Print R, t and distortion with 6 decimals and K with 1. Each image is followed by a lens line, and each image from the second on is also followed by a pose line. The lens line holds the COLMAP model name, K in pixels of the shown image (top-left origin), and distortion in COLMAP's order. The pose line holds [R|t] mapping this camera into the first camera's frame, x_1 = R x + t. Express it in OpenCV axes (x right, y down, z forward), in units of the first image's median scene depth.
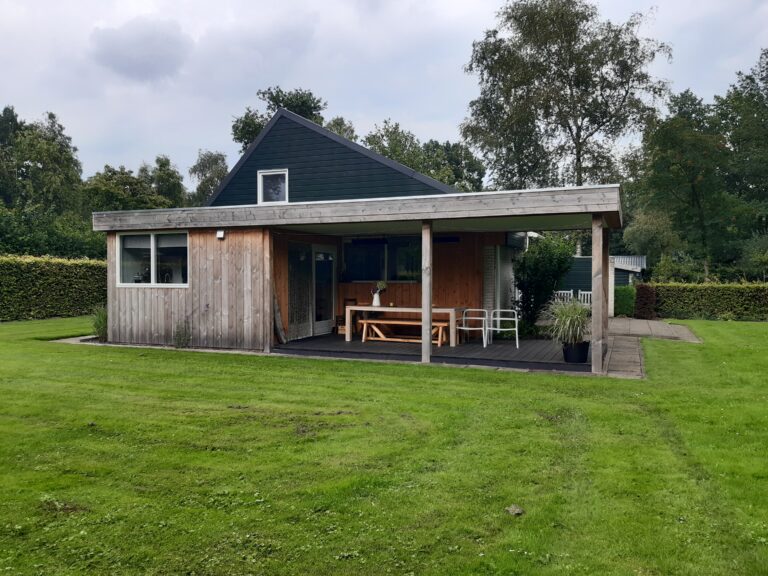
lens RADIAL K [[584.6, 0, 390.3], [0, 584.6, 287.9], [0, 0, 1]] dist [0.090848, -0.166324]
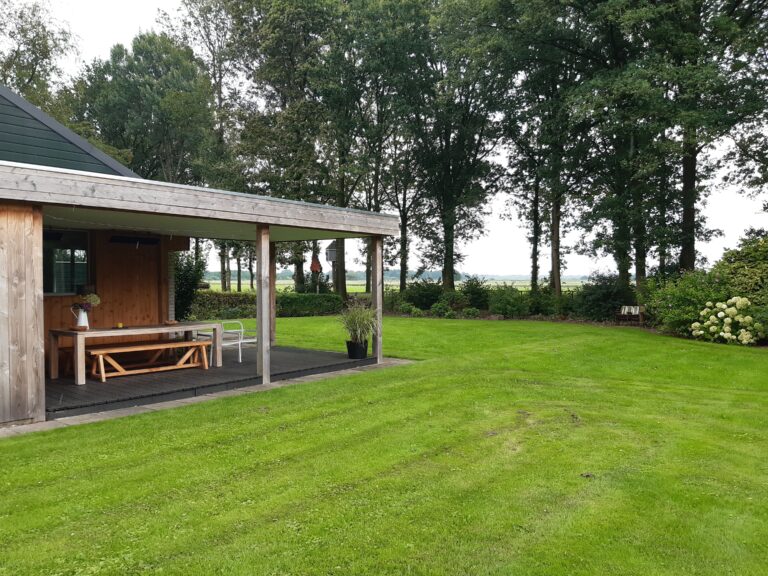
lens RADIAL K [[584.6, 0, 390.3], [0, 584.6, 287.9], [0, 0, 1]] dist [0.090848, -0.166324]
pose [[0.329296, -0.011617, 0.944155, -0.597588], [0.020372, 0.999779, 0.005196, -0.016242], [-0.944007, 0.017524, 0.329460, 0.439144]]
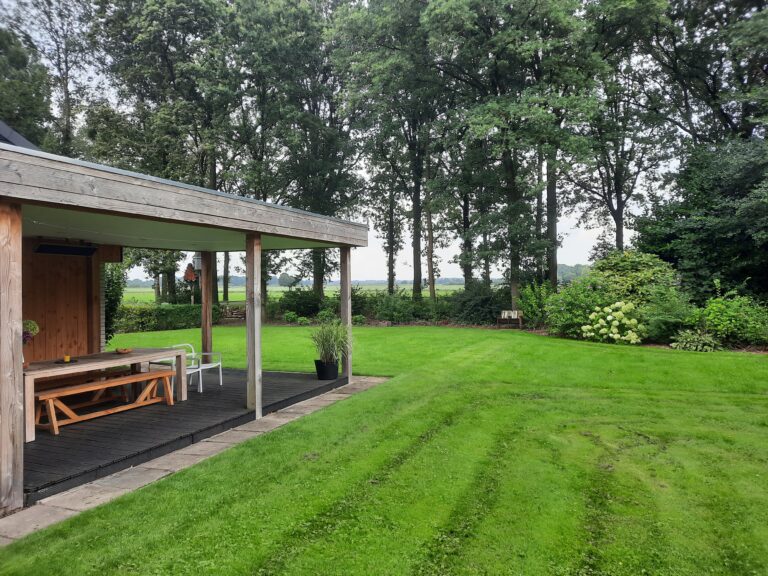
lens RADIAL K [[550.8, 0, 386.4], [0, 550.8, 282.8], [0, 0, 1]] dist [0.054662, -0.042155]
pose [[0.051446, 0.003961, 0.998668, -0.544324], [0.032928, 0.999442, -0.005660, -0.034149], [-0.998133, 0.033175, 0.051287, 0.661580]]
